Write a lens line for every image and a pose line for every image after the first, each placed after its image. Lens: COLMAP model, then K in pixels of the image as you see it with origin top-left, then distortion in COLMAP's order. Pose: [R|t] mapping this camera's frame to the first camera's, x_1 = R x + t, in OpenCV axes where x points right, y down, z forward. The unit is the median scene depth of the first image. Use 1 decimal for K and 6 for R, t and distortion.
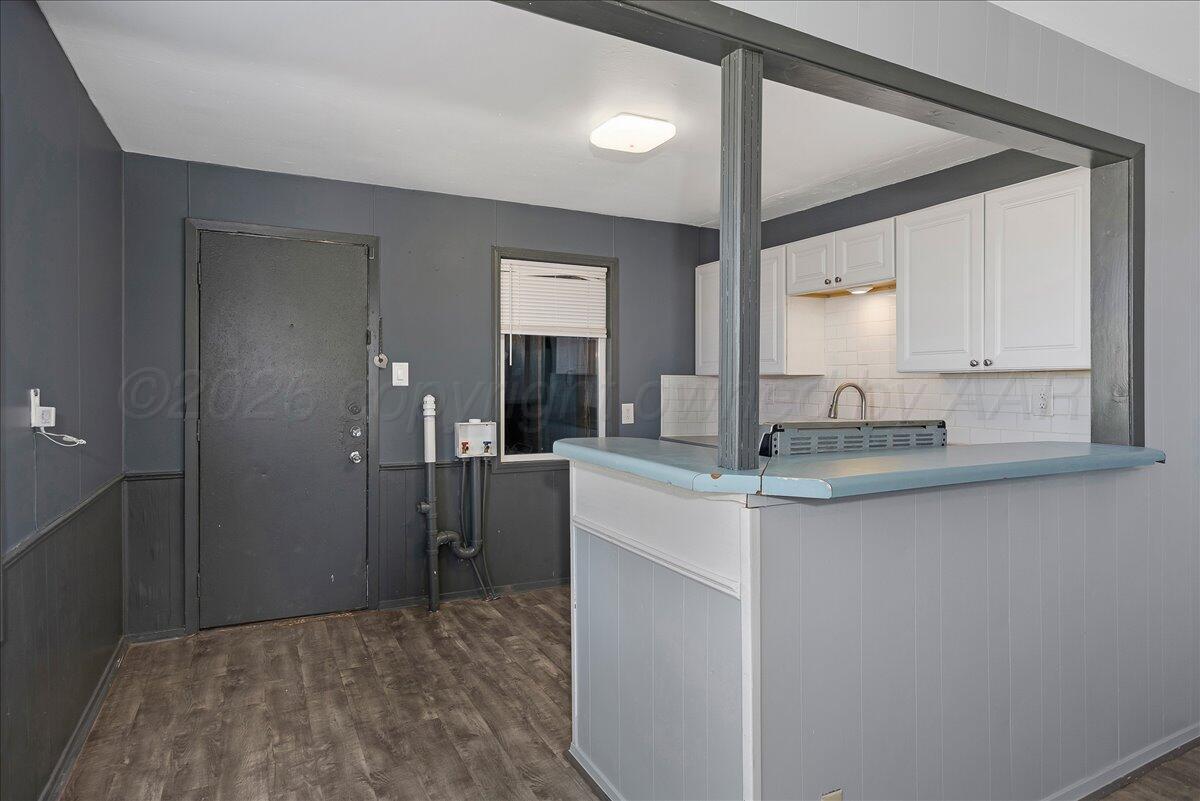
lens RADIAL K [[578.2, 0, 604.3], [0, 578.2, 392.6], [0, 0, 1]] dist [-0.010493, -0.000452]
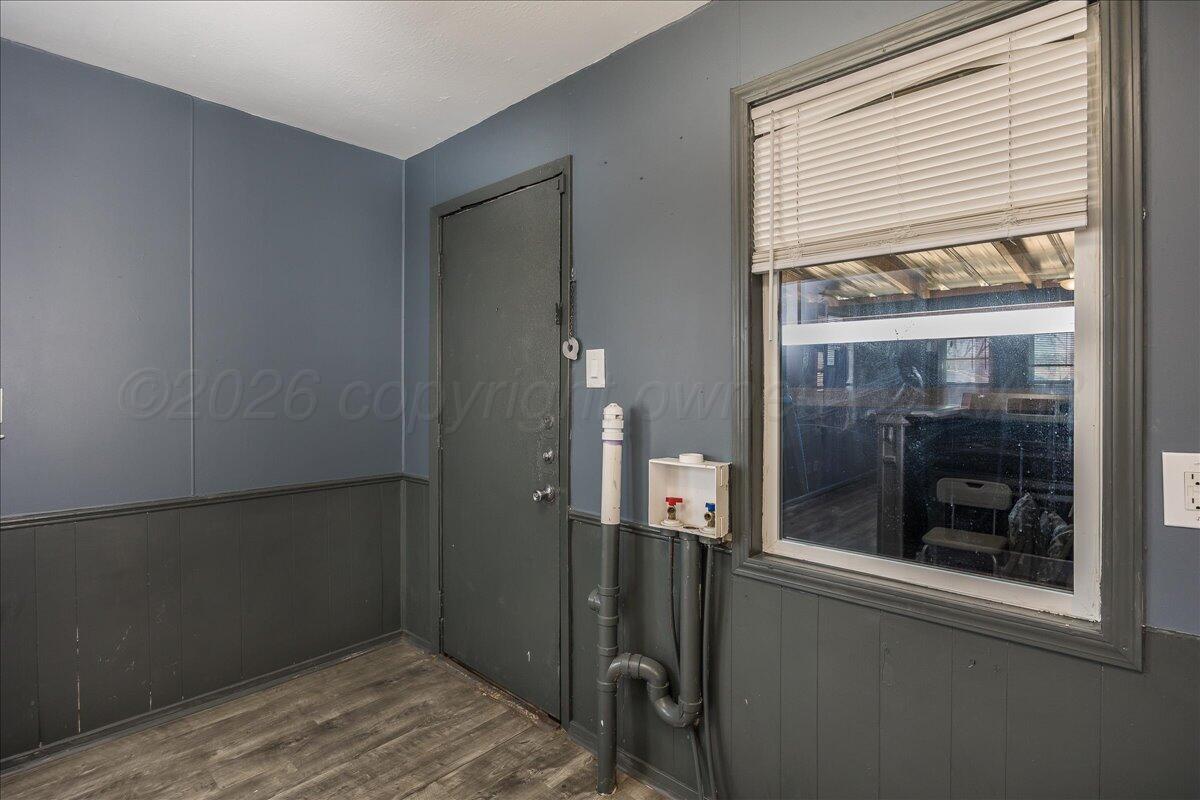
lens RADIAL K [[578.2, 0, 604.3], [0, 578.2, 392.1], [0, 0, 1]] dist [-0.010493, -0.000452]
pose [[0.375848, 0.005605, -0.926664, 0.245533], [-0.005745, 0.999977, 0.003718, -0.010435], [0.926664, 0.003926, 0.375871, 0.881518]]
